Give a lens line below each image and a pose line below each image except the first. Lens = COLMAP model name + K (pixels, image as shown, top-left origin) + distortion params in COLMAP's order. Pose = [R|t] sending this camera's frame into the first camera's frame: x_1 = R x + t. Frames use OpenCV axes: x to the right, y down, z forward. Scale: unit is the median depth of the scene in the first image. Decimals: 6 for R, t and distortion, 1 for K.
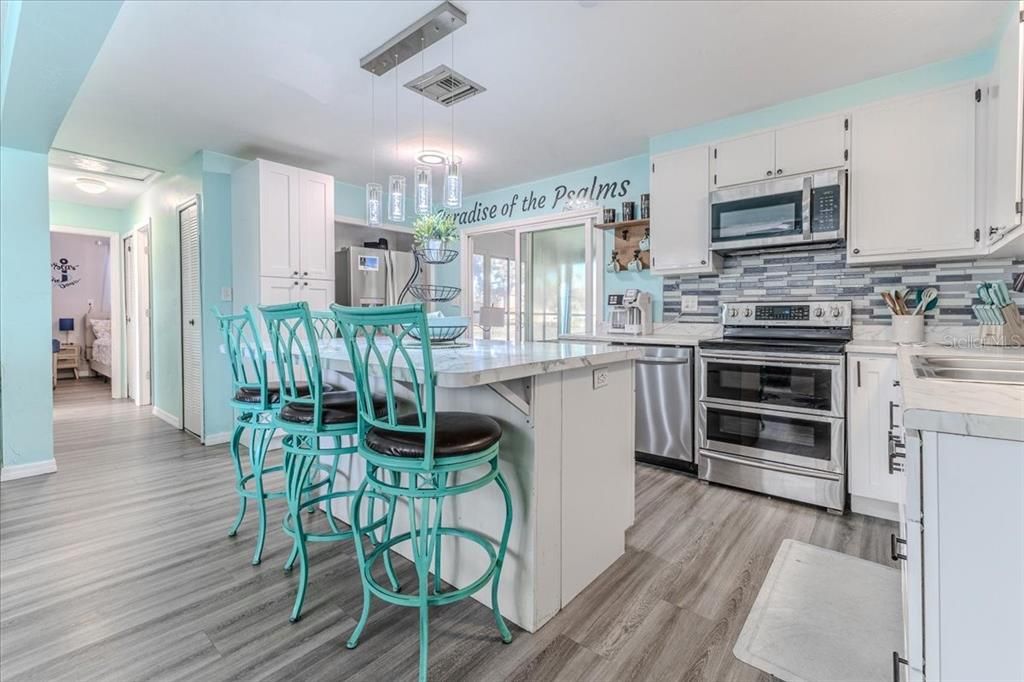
lens RADIAL K [[468.7, 0, 505.0], [0, 468.7, 313.8], [0, 0, 1]] dist [0.011161, -0.000223]
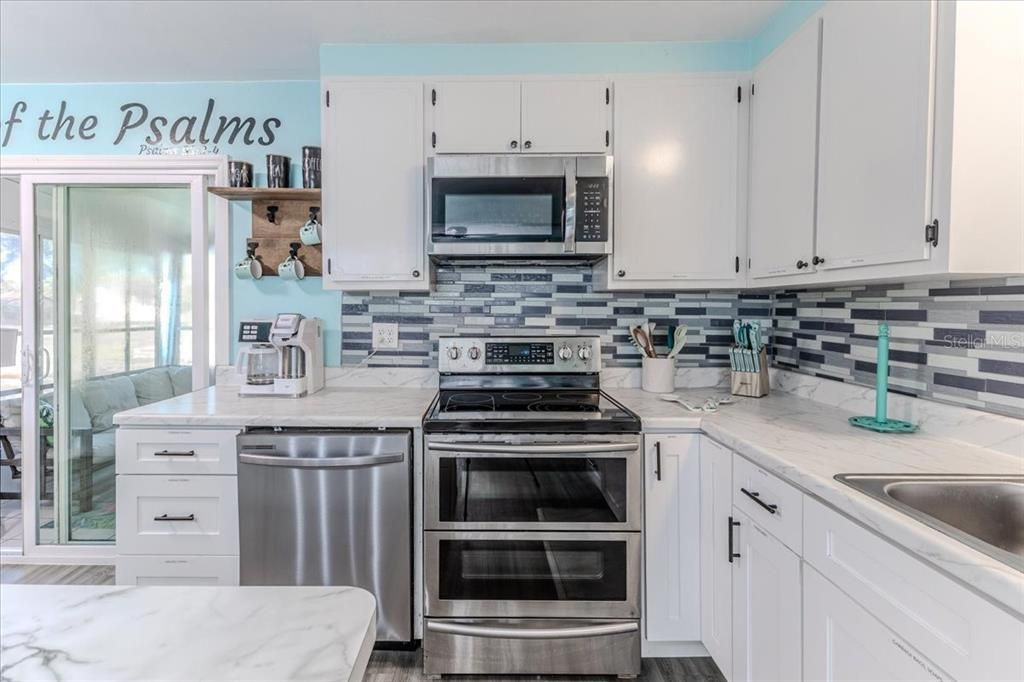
lens RADIAL K [[468.7, 0, 505.0], [0, 468.7, 313.8], [0, 0, 1]] dist [0.011161, -0.000223]
pose [[0.748437, -0.005123, 0.663186, 0.100175], [0.001119, 0.999978, 0.006462, -0.056908], [-0.663205, -0.004094, 0.748427, 0.436504]]
